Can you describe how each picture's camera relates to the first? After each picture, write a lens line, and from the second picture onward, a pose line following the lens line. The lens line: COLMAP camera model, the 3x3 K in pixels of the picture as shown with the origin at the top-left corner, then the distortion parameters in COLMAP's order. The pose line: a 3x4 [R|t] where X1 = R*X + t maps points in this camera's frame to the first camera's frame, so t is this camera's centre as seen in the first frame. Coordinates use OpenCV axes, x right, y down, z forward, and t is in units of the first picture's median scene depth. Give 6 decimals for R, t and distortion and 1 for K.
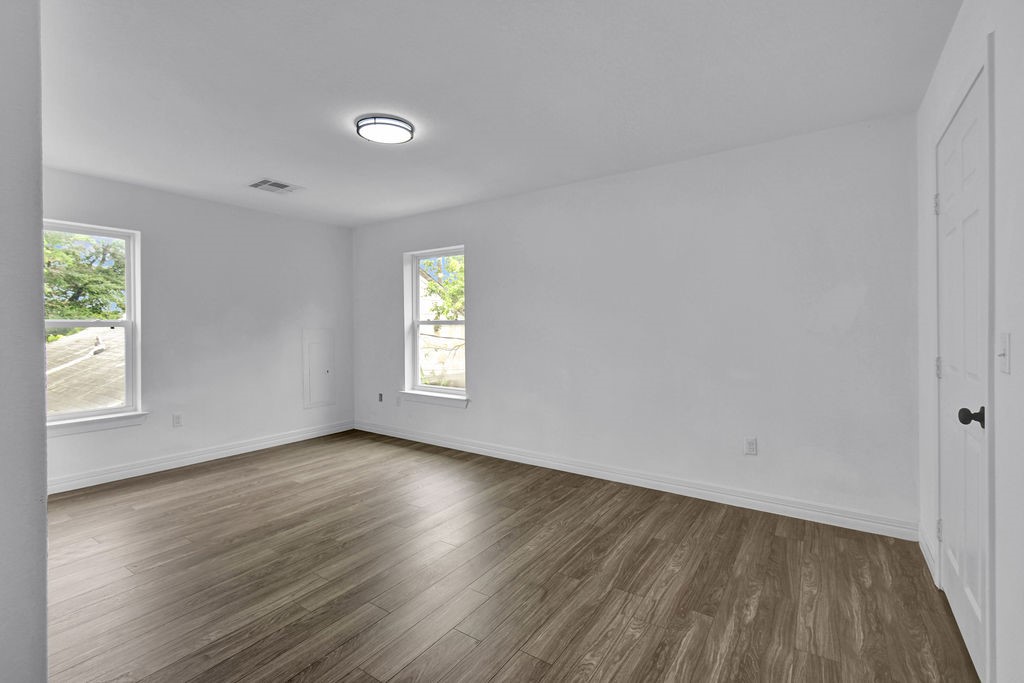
lens RADIAL K [[490.4, 0, 500.0], [0, 490.4, 329.0], [0, 0, 1]] dist [-0.000324, -0.011669]
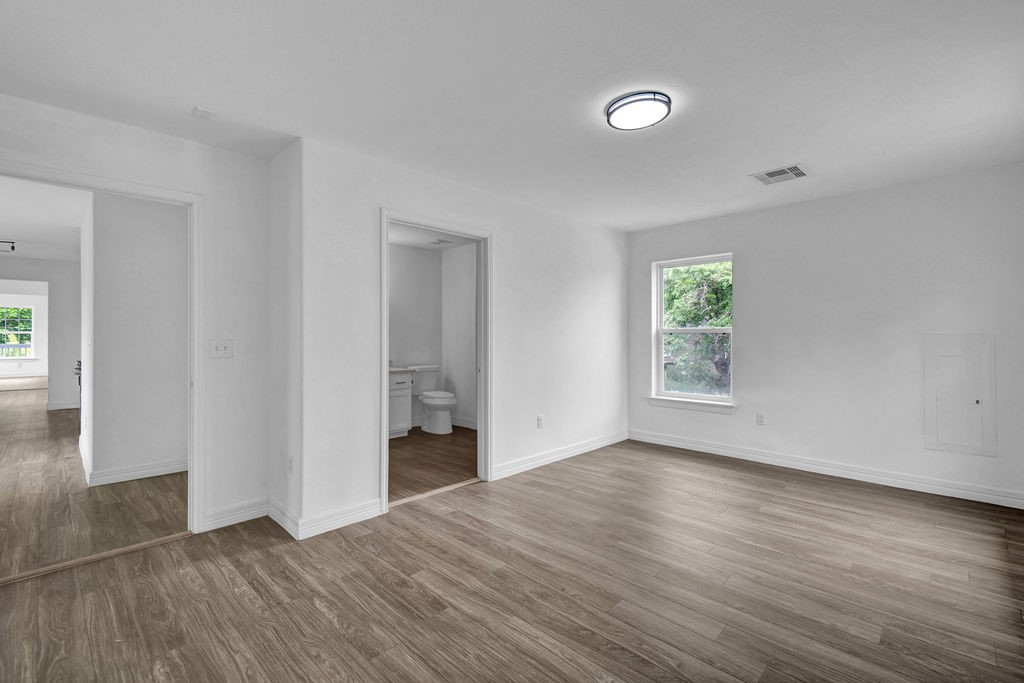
lens RADIAL K [[453.9, 0, 514.9], [0, 453.9, 339.9], [0, 0, 1]] dist [0.022812, -0.010007]
pose [[-0.183680, 0.018996, -0.982803, 0.481227], [-0.001204, 0.999808, 0.019549, -0.009575], [0.982985, 0.004774, -0.183622, 0.715682]]
